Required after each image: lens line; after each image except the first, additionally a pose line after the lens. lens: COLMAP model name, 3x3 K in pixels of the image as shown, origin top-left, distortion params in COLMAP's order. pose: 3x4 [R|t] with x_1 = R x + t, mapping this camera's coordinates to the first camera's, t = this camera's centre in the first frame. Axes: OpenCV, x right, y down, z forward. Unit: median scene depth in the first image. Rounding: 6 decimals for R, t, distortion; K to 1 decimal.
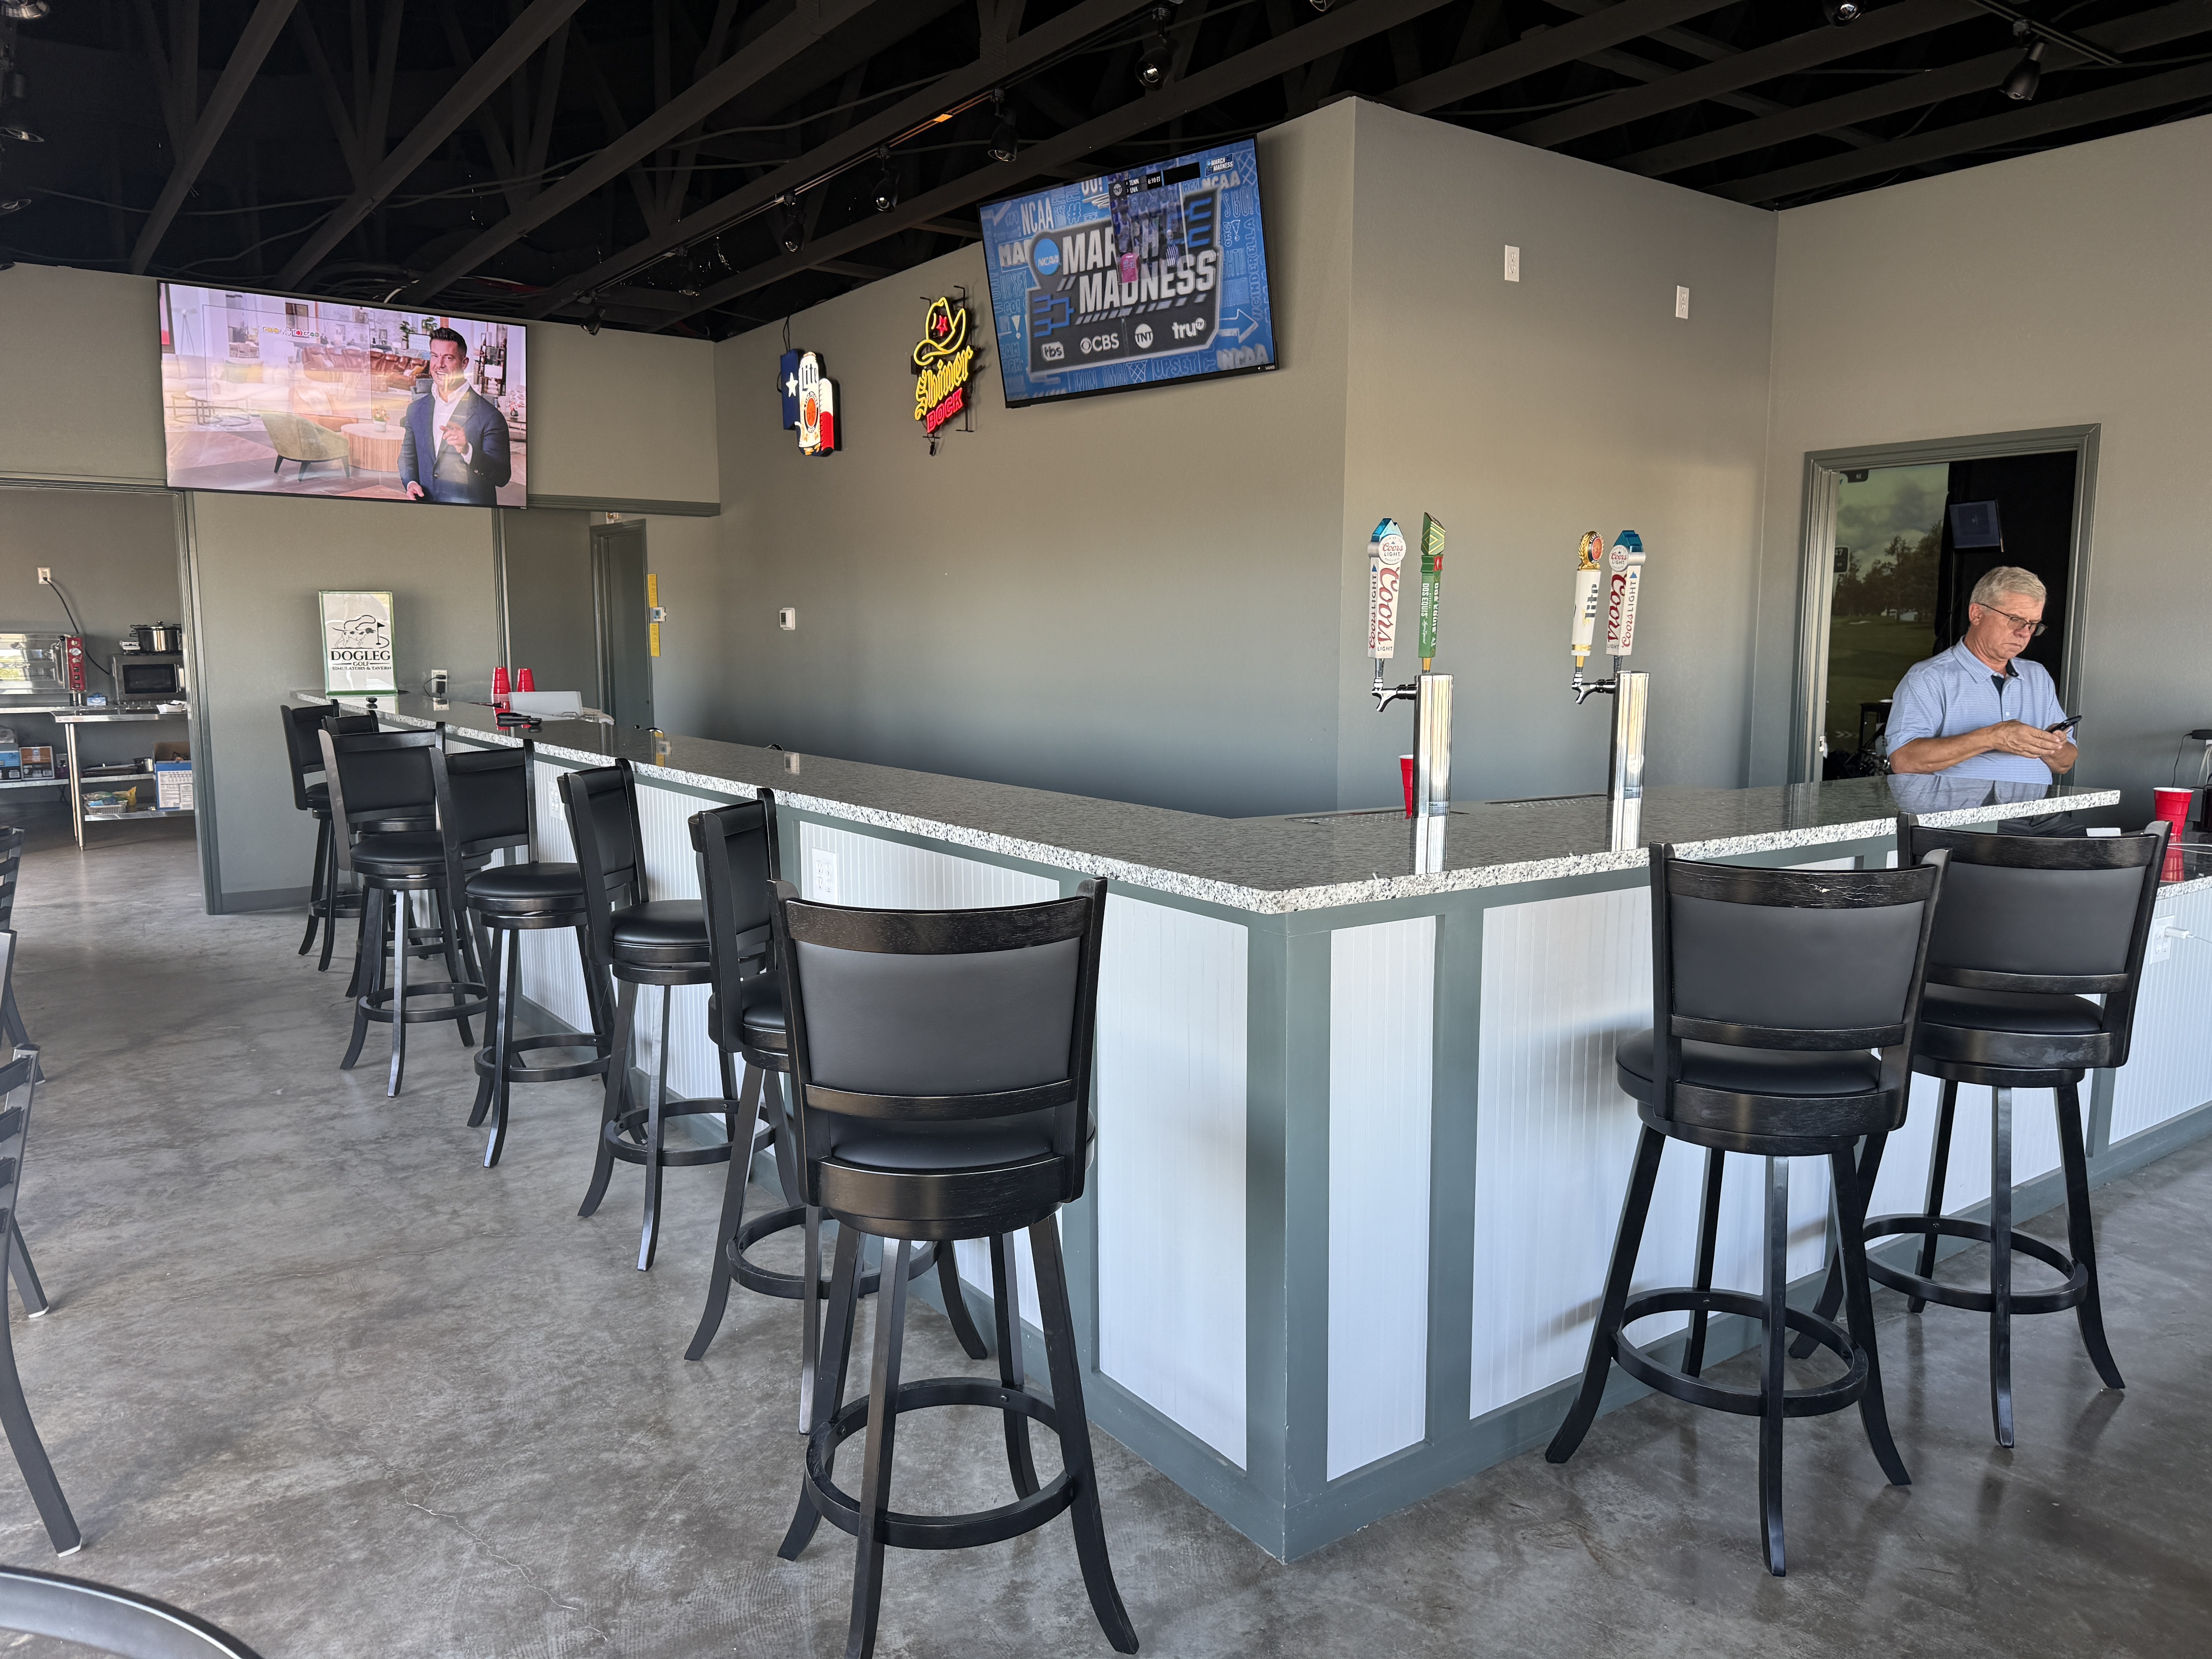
lens RADIAL K [[1554.6, 0, 1106.0], [0, 1554.6, 829.5], [0, 0, 1]] dist [0.069907, -0.074856]
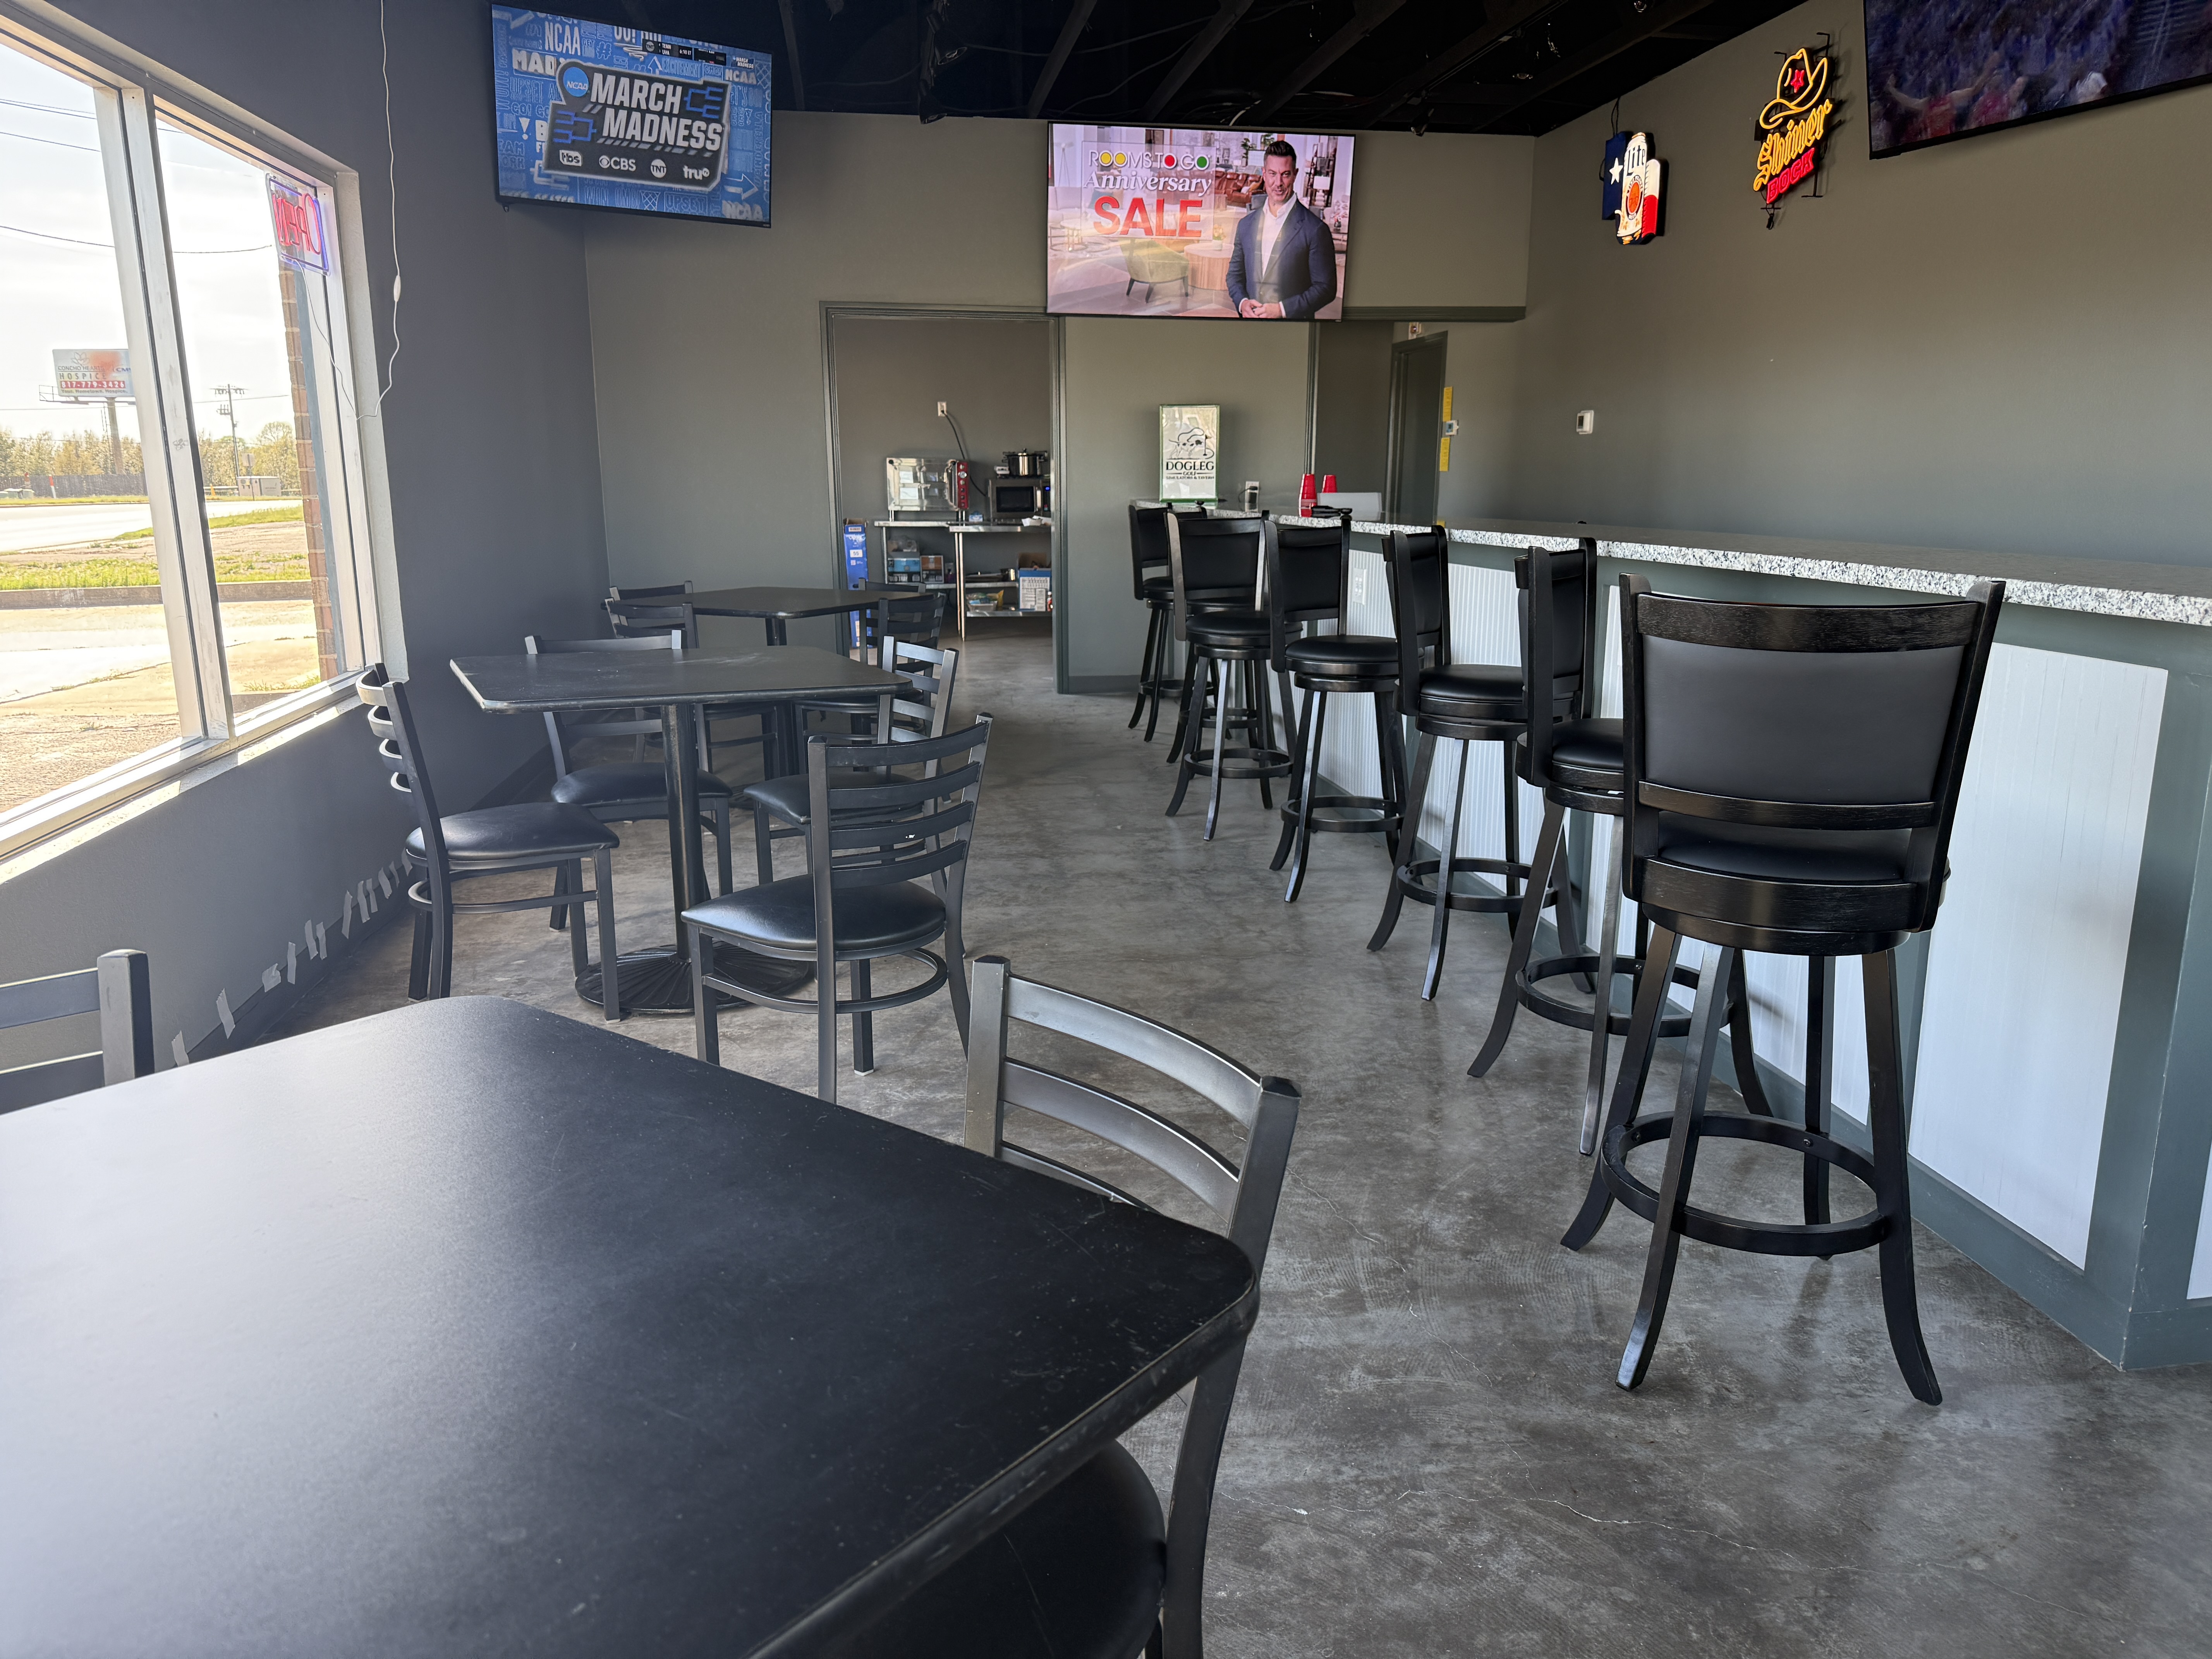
lens RADIAL K [[1540.7, 0, 1130.8], [0, 1540.7, 808.2], [0, 0, 1]] dist [0.053620, -0.064778]
pose [[0.893484, 0.096504, -0.438603, -0.020403], [-0.055904, 0.992943, 0.104592, 0.043865], [0.445601, -0.068931, 0.892574, -0.025308]]
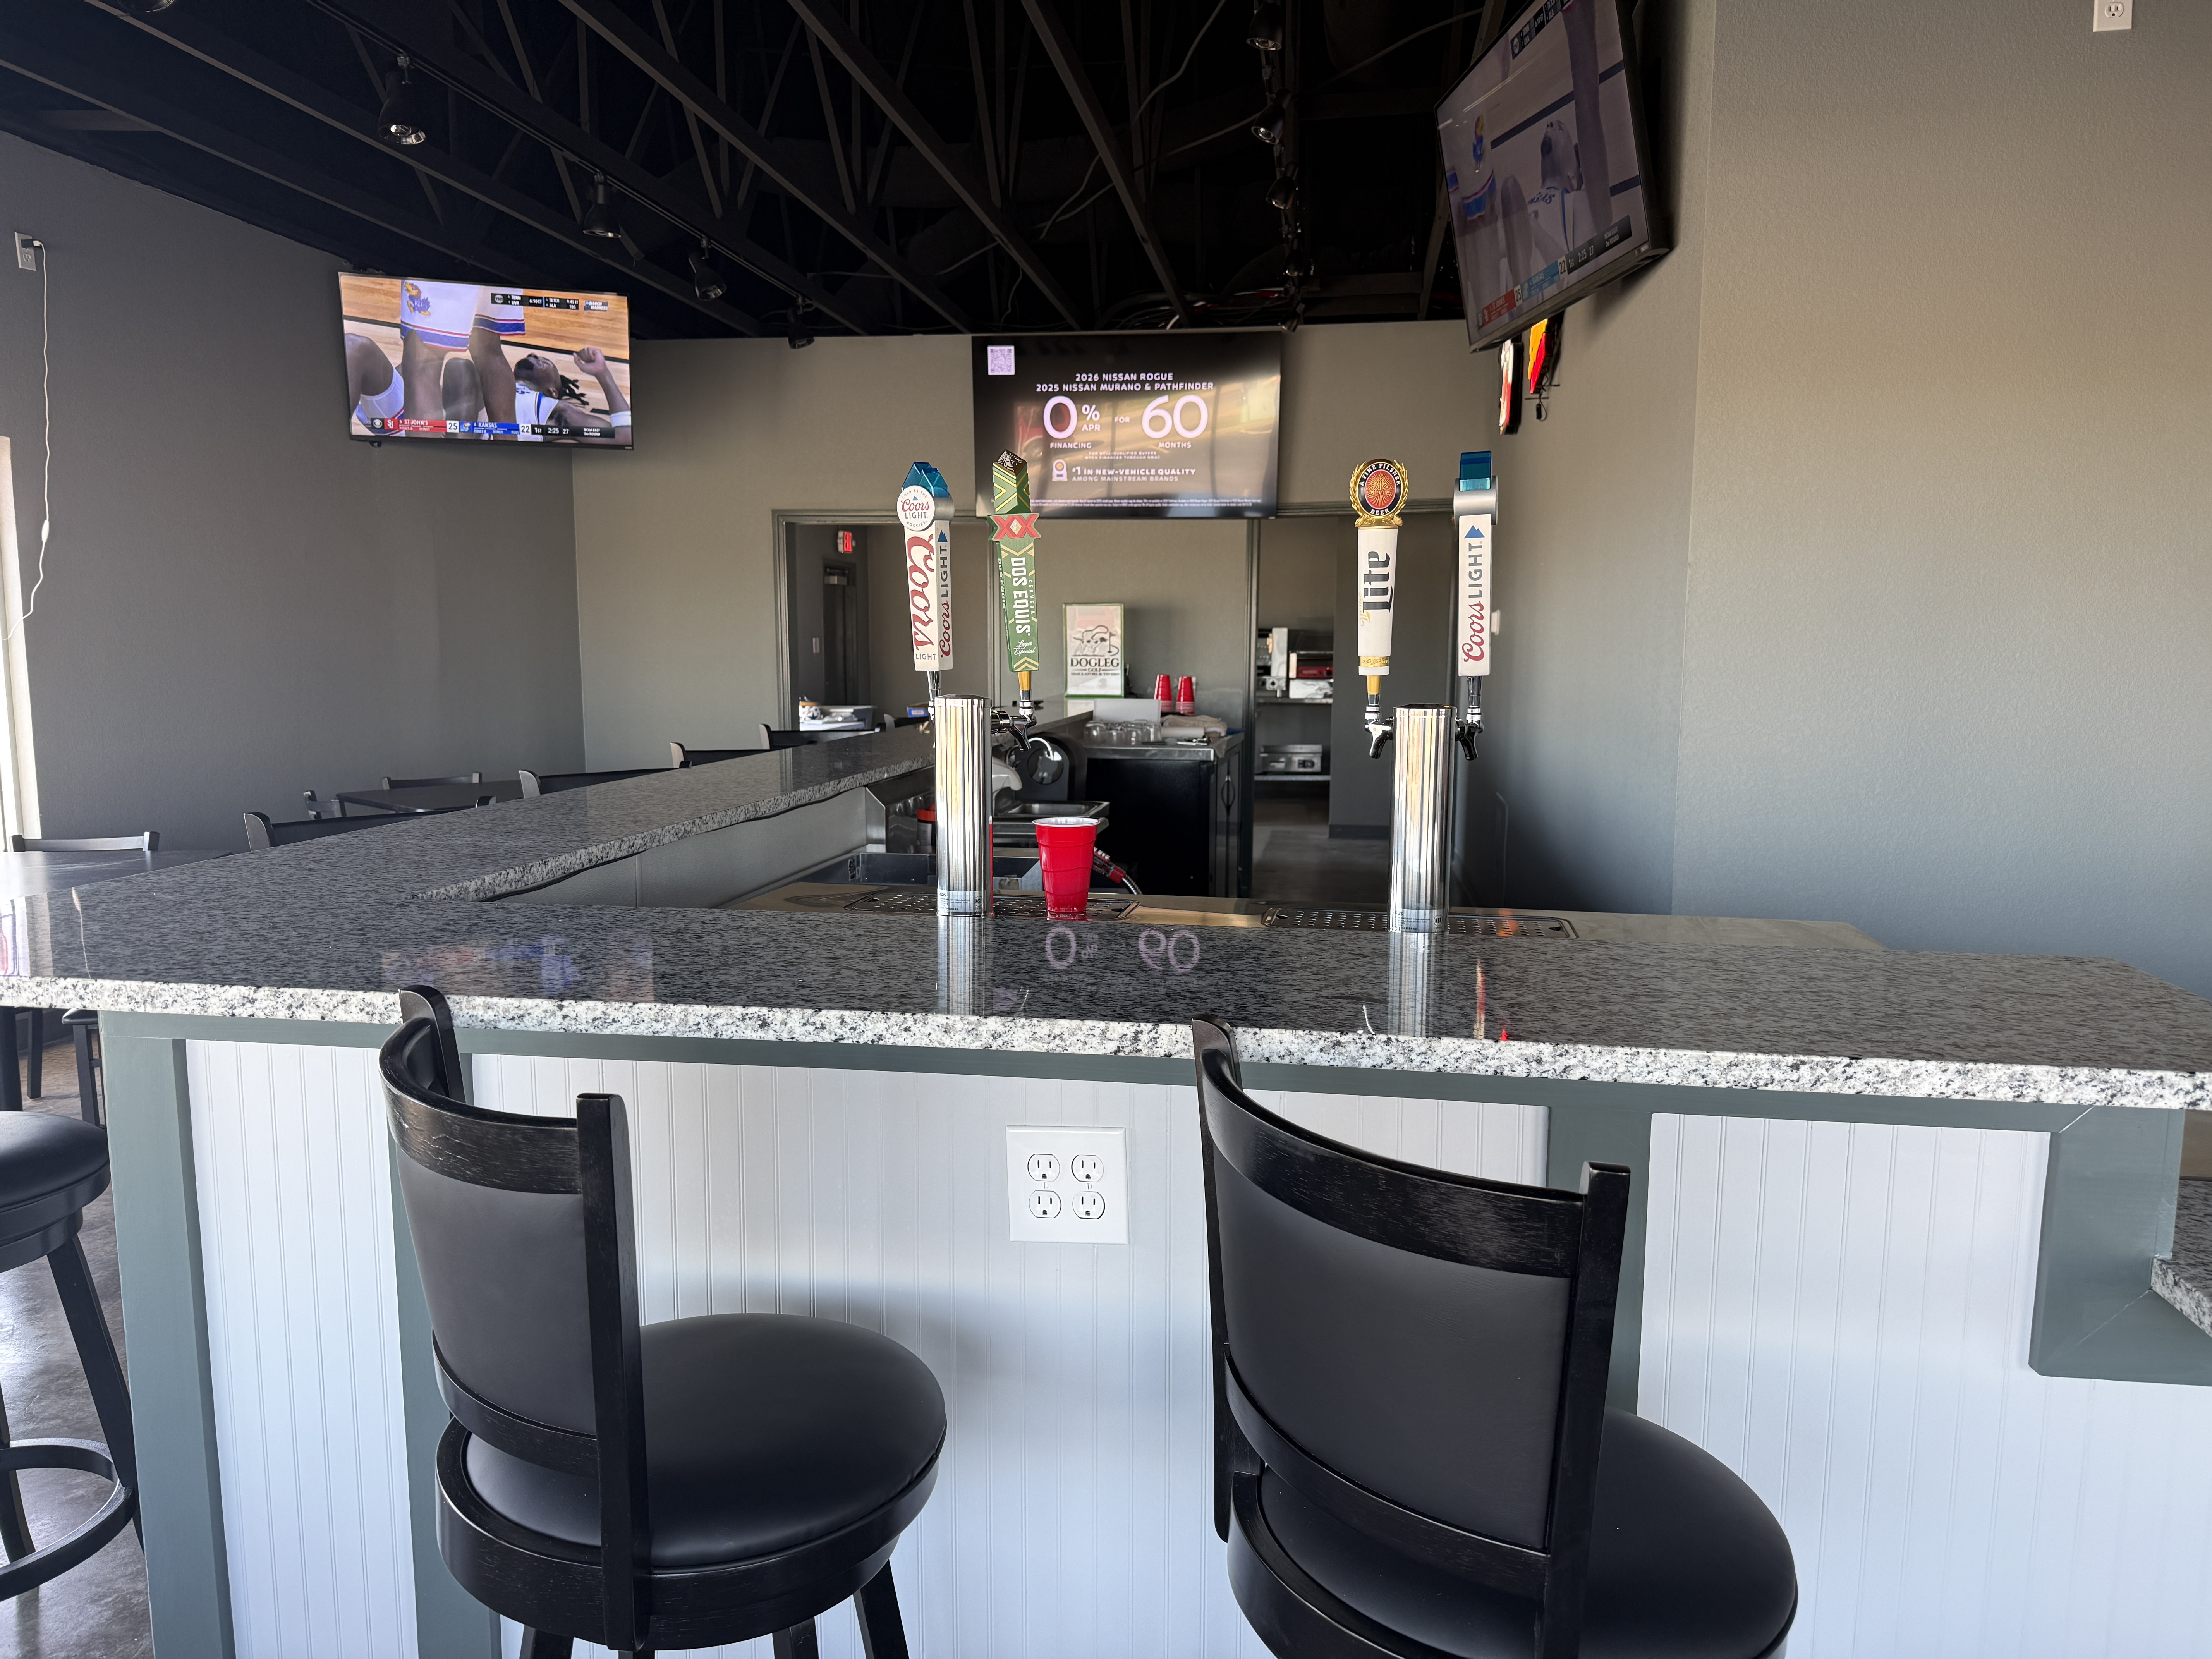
lens RADIAL K [[1554.6, 0, 1106.0], [0, 1554.6, 829.5], [0, 0, 1]] dist [0.069907, -0.074856]
pose [[0.702818, 0.084894, -0.706286, 0.727473], [-0.088986, 0.995547, 0.031114, -0.070671], [0.705782, 0.040982, 0.707243, 0.590050]]
